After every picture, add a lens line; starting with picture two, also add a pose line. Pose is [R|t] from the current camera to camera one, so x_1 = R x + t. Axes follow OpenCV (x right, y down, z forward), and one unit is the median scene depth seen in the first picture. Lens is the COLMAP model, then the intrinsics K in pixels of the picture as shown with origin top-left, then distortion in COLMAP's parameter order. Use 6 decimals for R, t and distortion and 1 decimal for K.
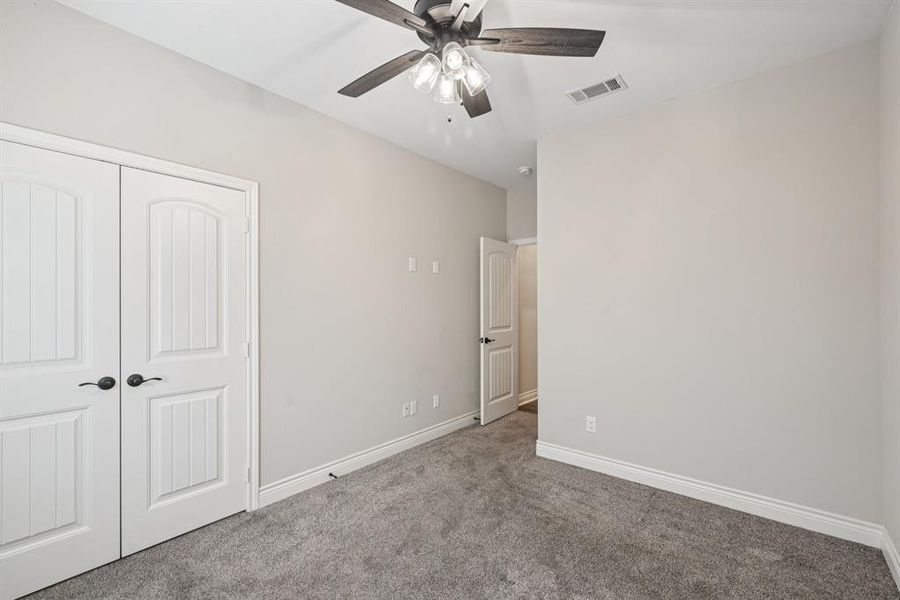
lens RADIAL K [[448.1, 0, 454.1], [0, 448.1, 301.8], [0, 0, 1]] dist [0.001974, 0.000707]
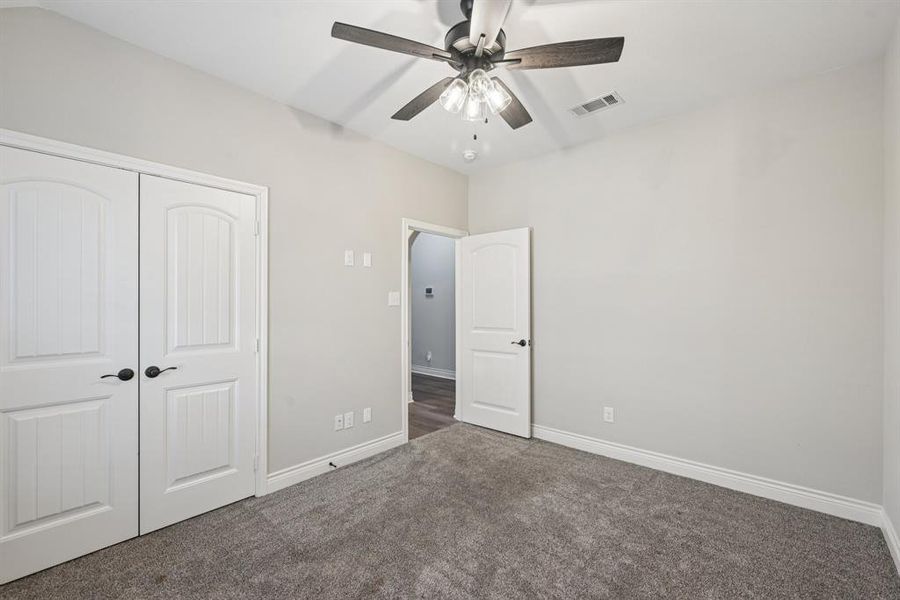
lens RADIAL K [[395.2, 0, 453.9], [0, 395.2, 305.4], [0, 0, 1]] dist [-0.005404, 0.000136]
pose [[0.997224, 0.005205, -0.074274, 0.075315], [-0.004445, 0.999936, 0.010395, 0.000127], [0.074323, -0.010036, 0.997184, 0.103114]]
